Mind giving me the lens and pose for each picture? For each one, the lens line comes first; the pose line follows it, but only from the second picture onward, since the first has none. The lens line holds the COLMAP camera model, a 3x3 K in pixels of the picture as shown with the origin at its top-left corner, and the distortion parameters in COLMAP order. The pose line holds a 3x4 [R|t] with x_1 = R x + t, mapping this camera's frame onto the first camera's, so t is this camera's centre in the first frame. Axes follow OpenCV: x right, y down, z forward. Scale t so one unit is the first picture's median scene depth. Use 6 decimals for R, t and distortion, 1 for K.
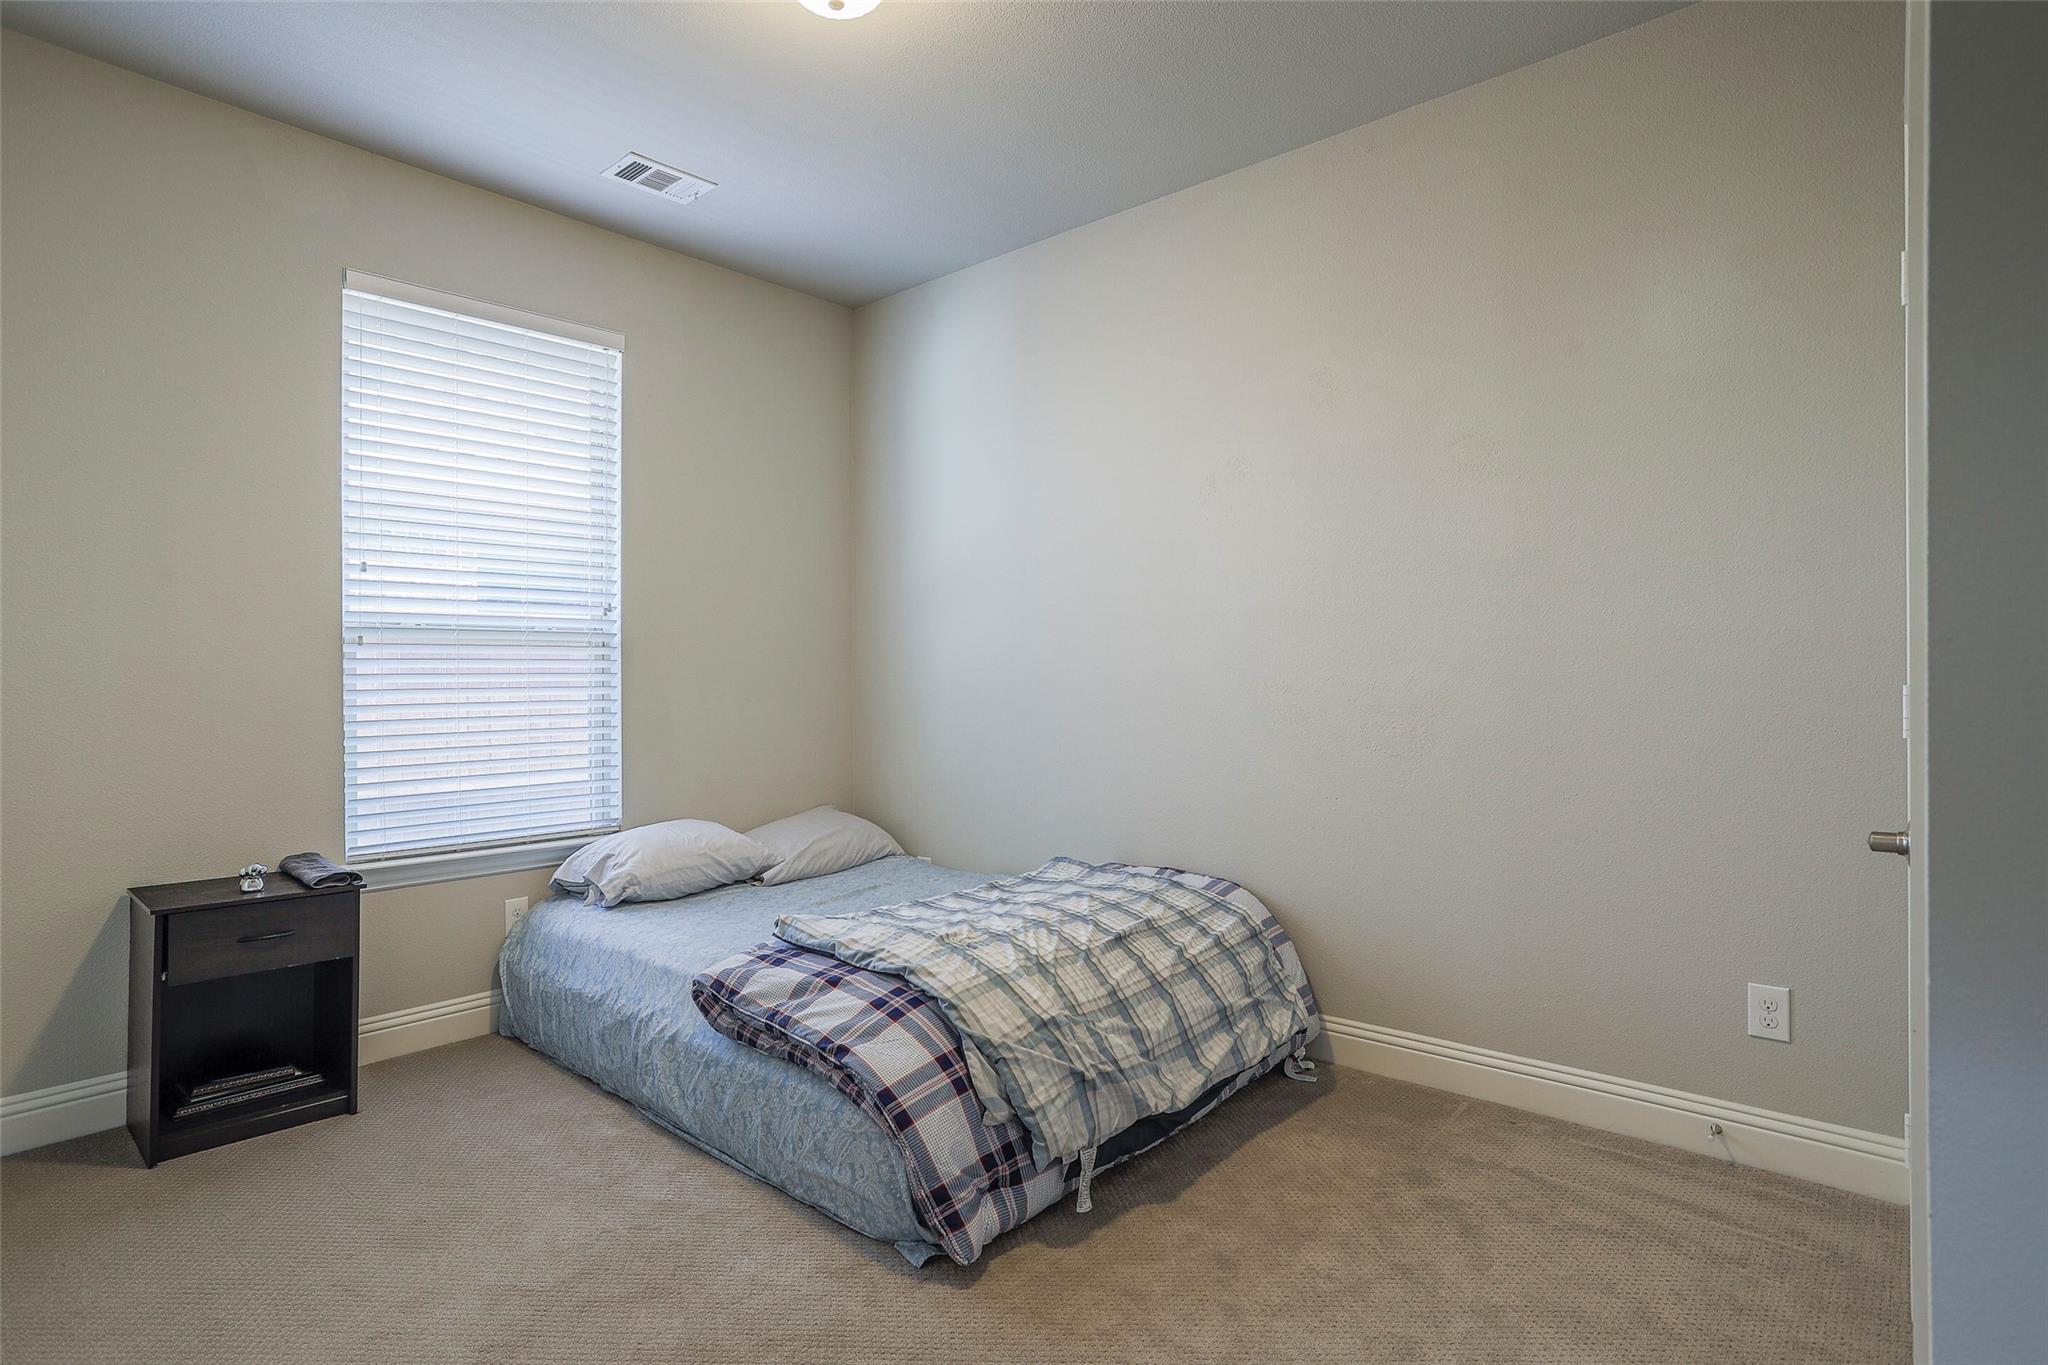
lens RADIAL K [[1046.7, 0, 996.6], [0, 1046.7, 680.1], [0, 0, 1]] dist [-0.052359, 0.029164]
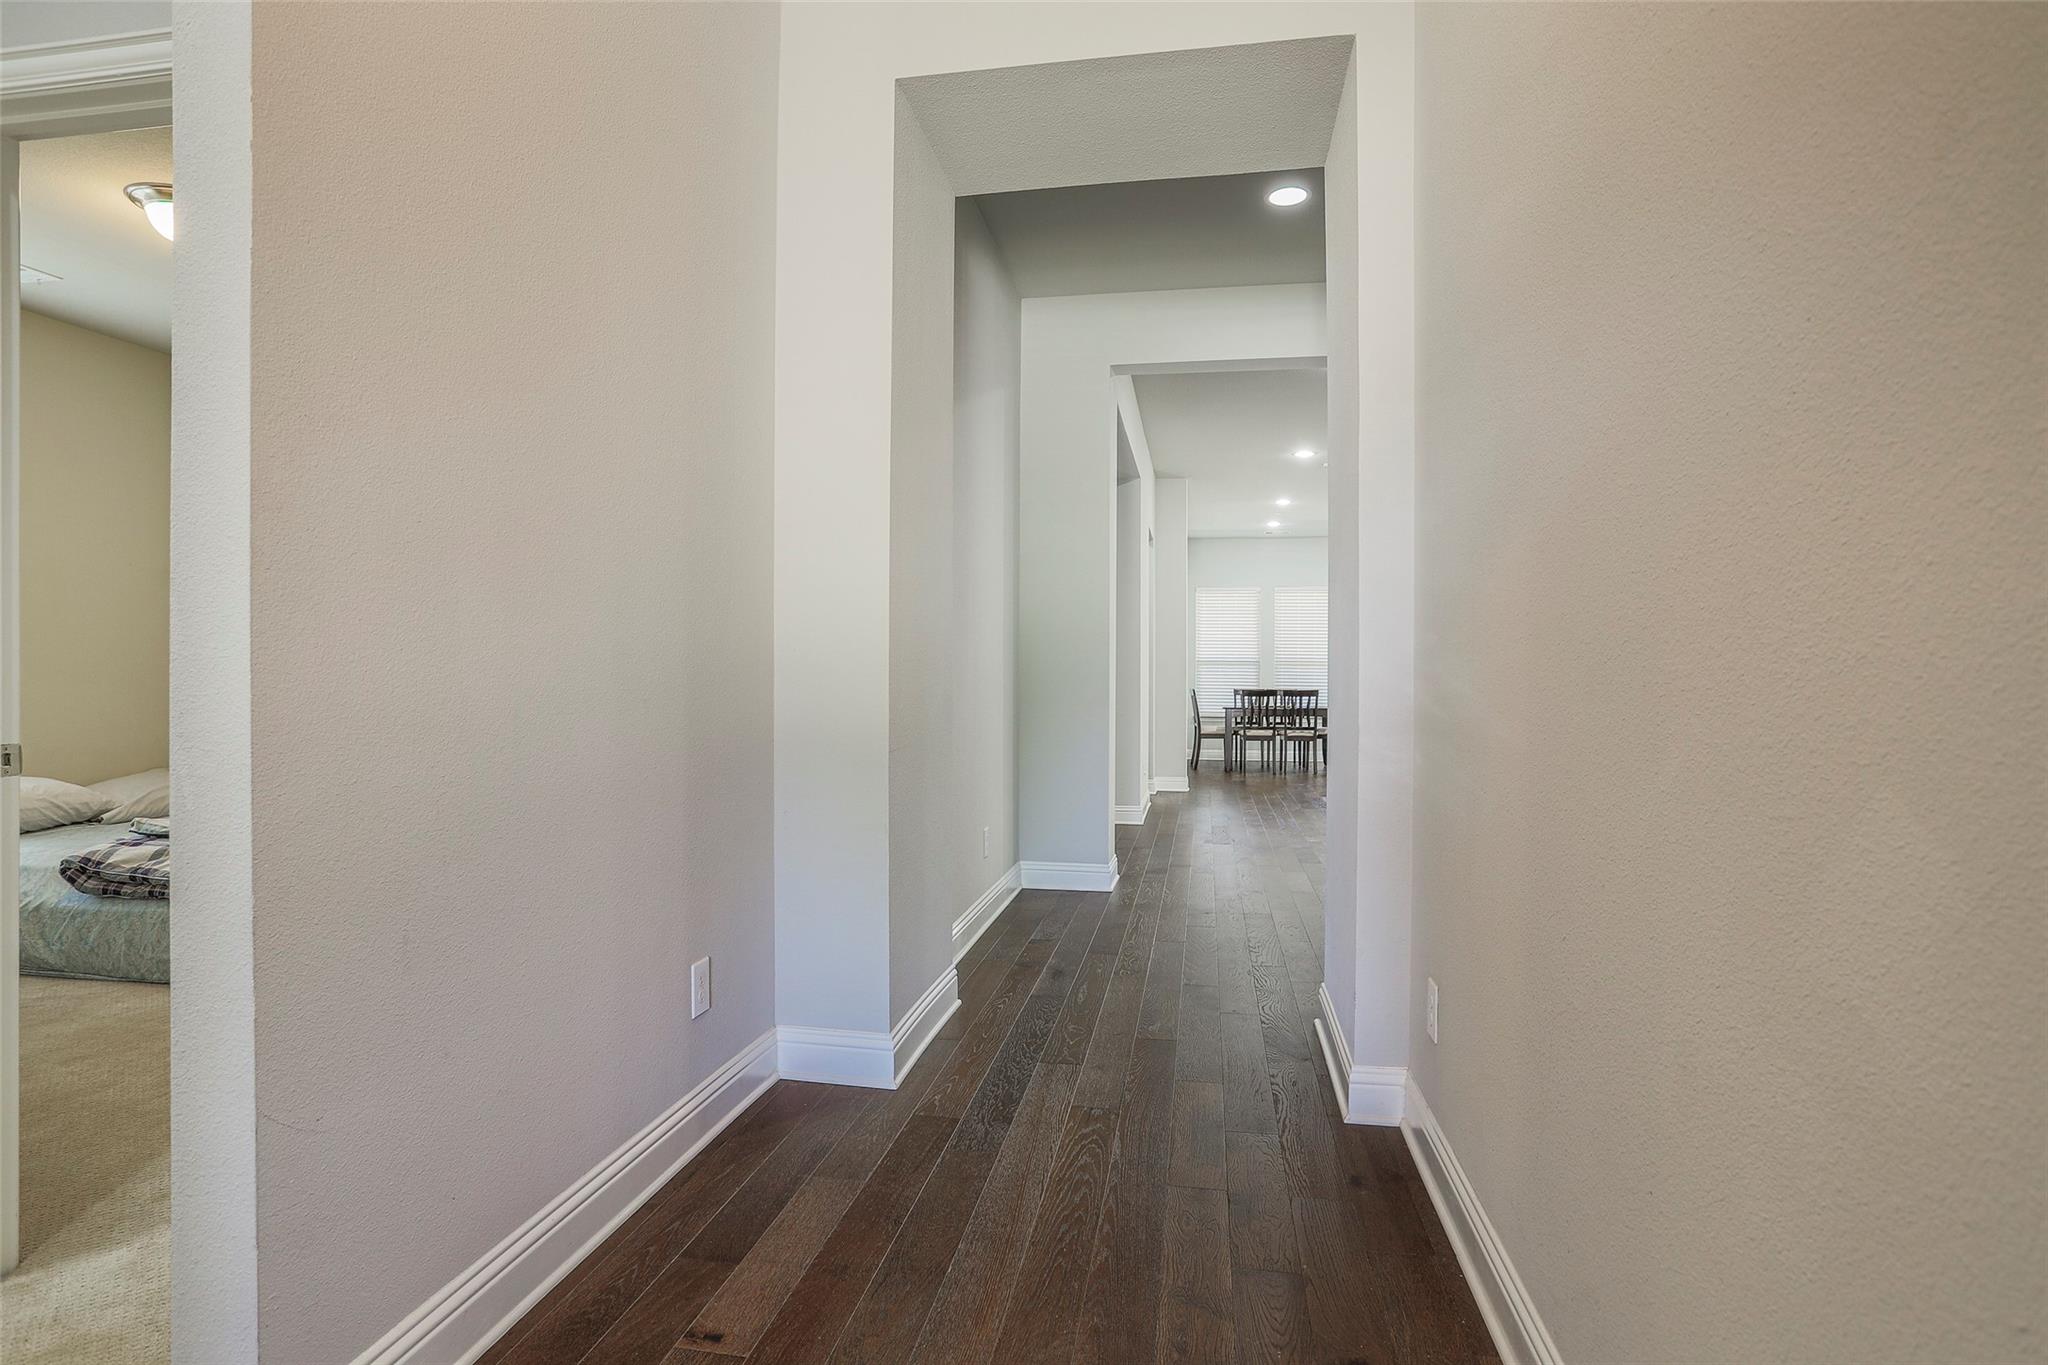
lens RADIAL K [[1046.7, 0, 996.6], [0, 1046.7, 680.1], [0, 0, 1]] dist [-0.052359, 0.029164]
pose [[0.851960, 0.012488, 0.523458, 0.073655], [-0.006297, 0.999888, -0.013605, 0.046181], [-0.523569, 0.008295, 0.851943, -0.925108]]
